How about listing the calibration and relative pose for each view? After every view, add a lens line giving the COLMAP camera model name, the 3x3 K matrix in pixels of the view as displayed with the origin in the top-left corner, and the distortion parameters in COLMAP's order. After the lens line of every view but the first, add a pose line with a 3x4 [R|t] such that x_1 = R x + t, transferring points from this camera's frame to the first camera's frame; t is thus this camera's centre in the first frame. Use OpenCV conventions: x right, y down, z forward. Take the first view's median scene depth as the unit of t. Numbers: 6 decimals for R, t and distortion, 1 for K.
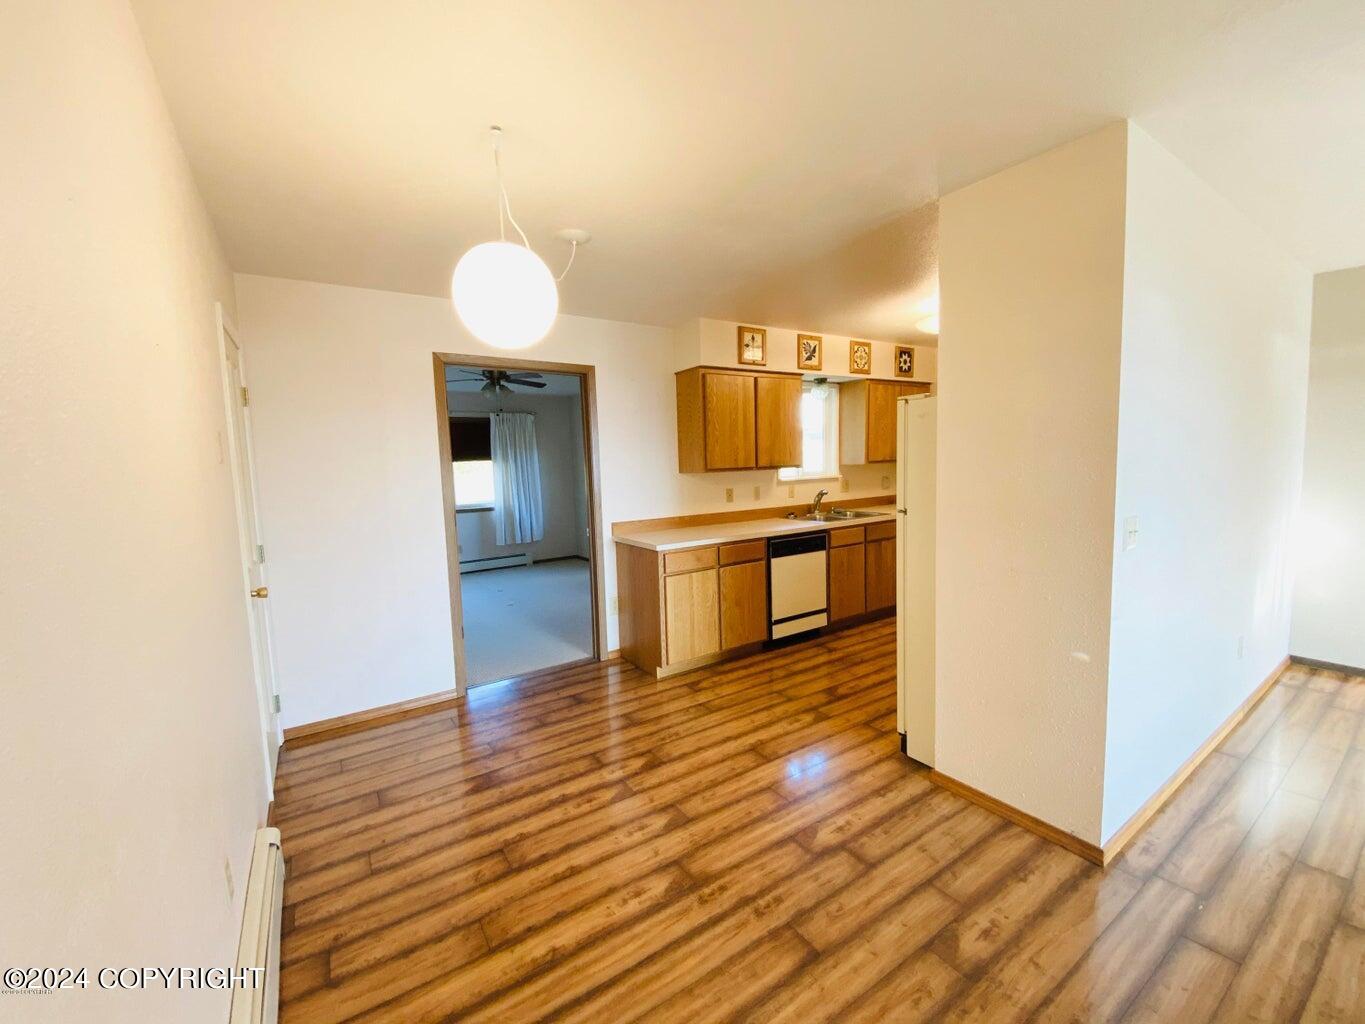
lens RADIAL K [[560.6, 0, 690.1], [0, 560.6, 507.6], [0, 0, 1]] dist [0.015169, -0.015537]
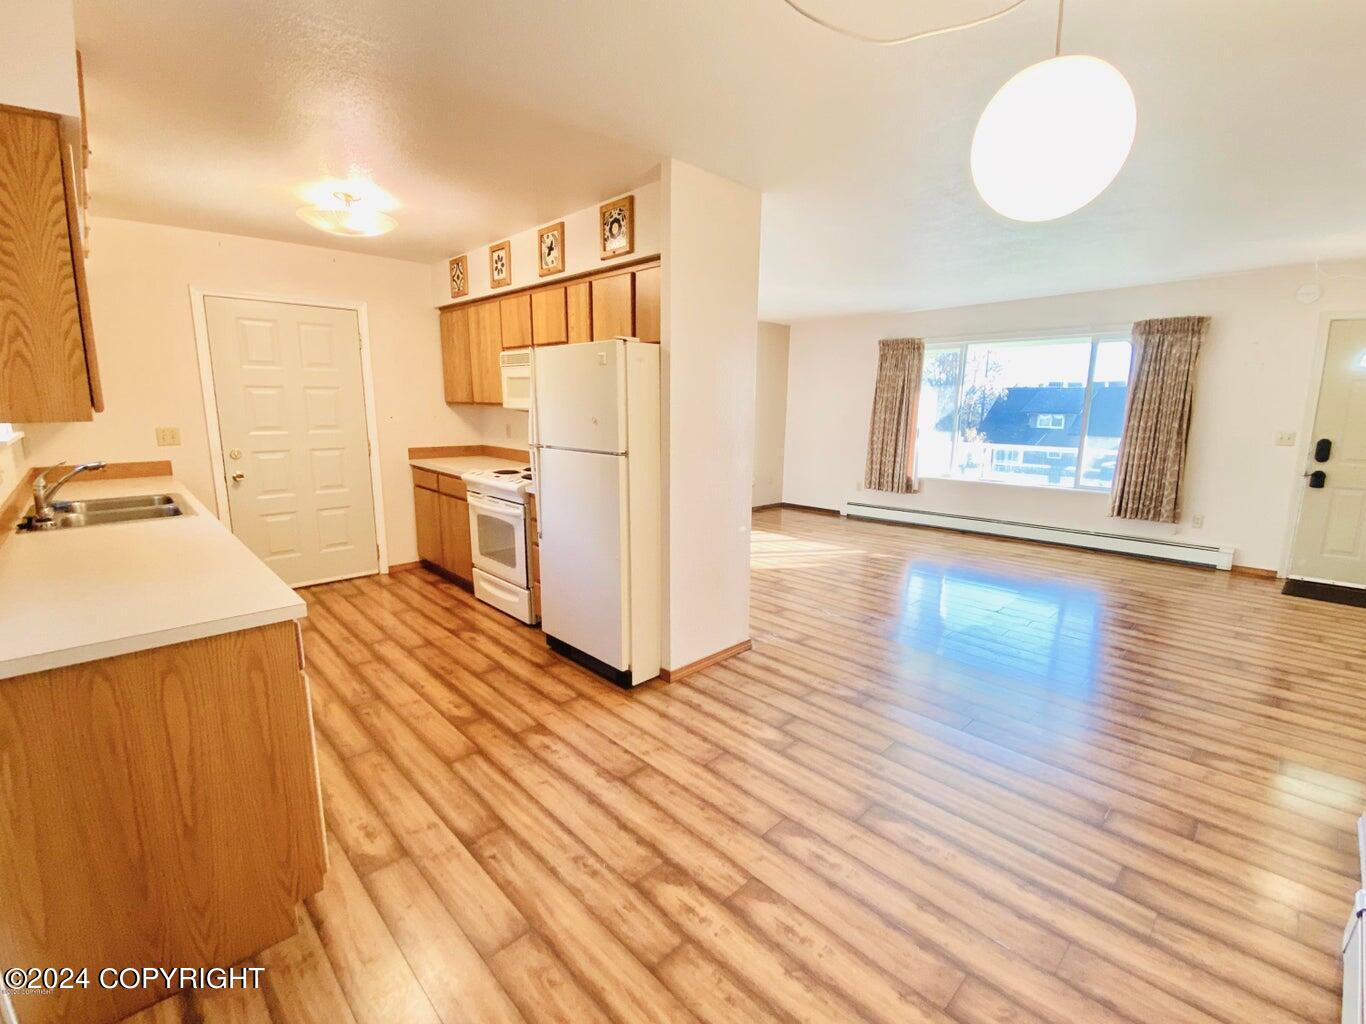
lens RADIAL K [[607.3, 0, 677.7], [0, 607.3, 501.5], [0, 0, 1]] dist [0.000138, -0.000549]
pose [[-0.170679, -0.139554, 0.975394, -0.756498], [0.084884, 0.984157, 0.155661, -0.075448], [-0.981664, 0.109363, -0.156129, 1.167495]]
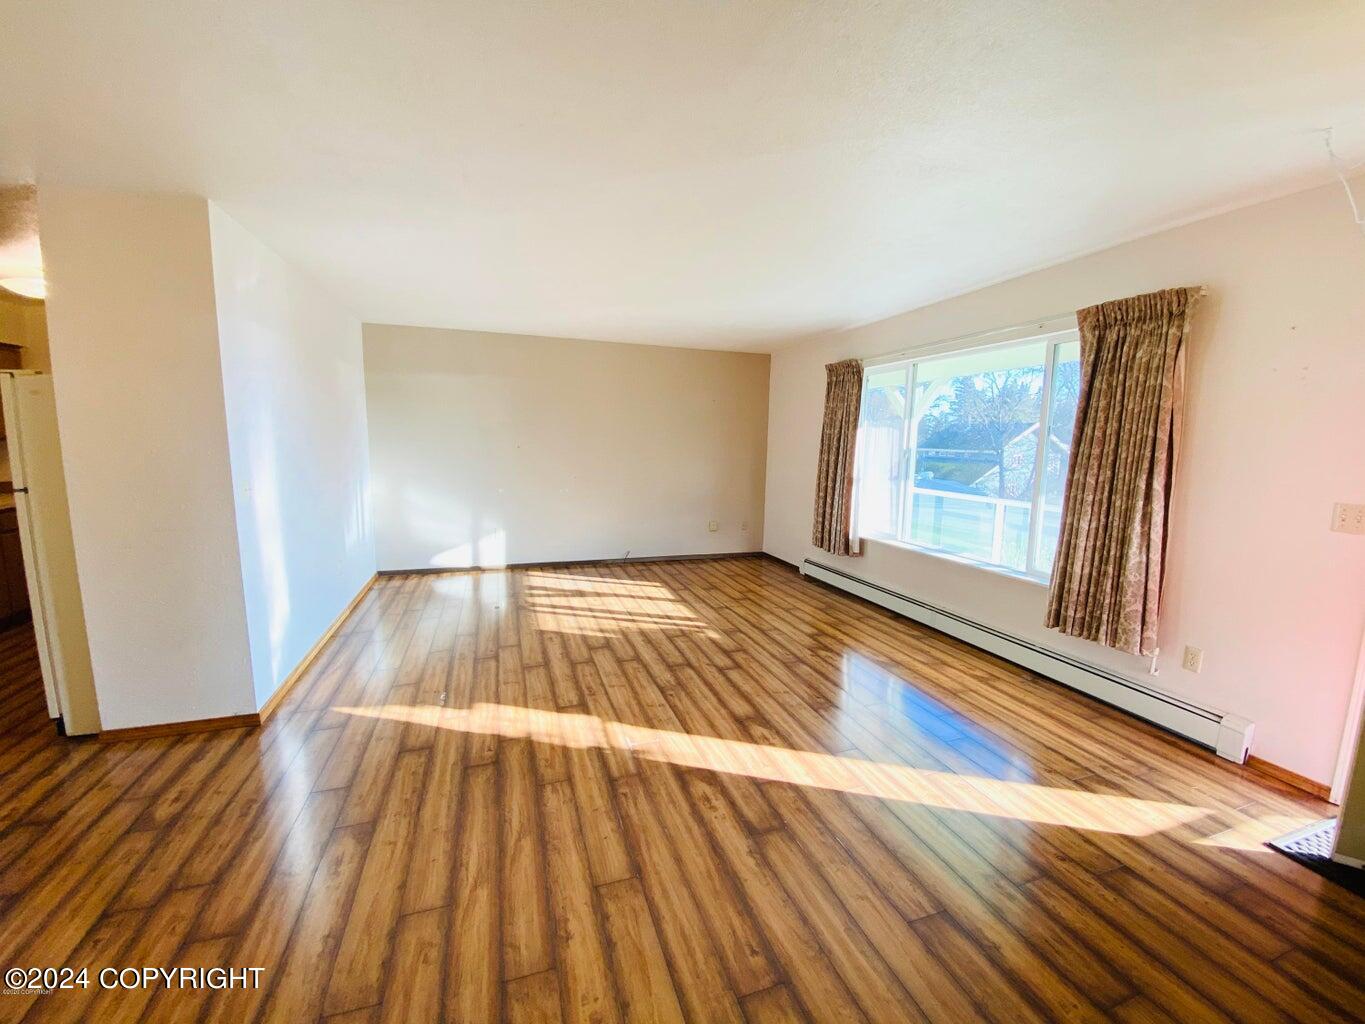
lens RADIAL K [[545.1, 0, 676.7], [0, 545.1, 502.5], [0, 0, 1]] dist [0.011601, -0.016285]
pose [[0.267604, -0.089481, 0.959365, -0.214688], [0.070033, 0.994851, 0.073256, 0.038742], [-0.960980, 0.047583, 0.272493, -0.347767]]
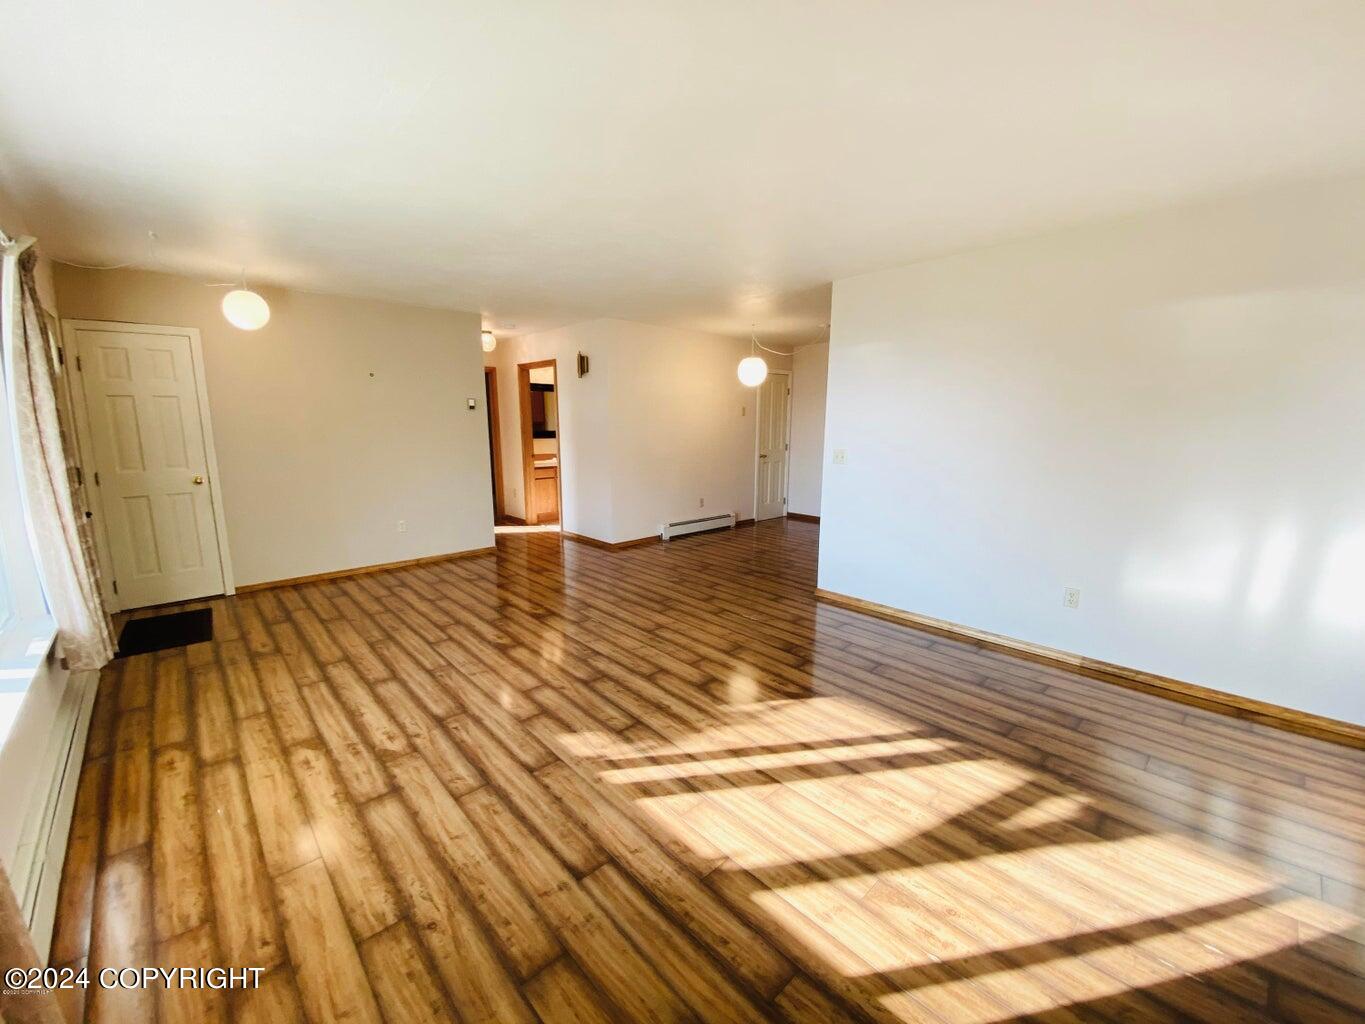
lens RADIAL K [[566.3, 0, 682.5], [0, 566.3, 512.0], [0, 0, 1]] dist [0.000980, -0.016498]
pose [[0.155509, 0.190907, -0.969212, 2.318106], [-0.087944, 0.979928, 0.178907, -0.050818], [0.983912, 0.057415, 0.169177, 0.009577]]
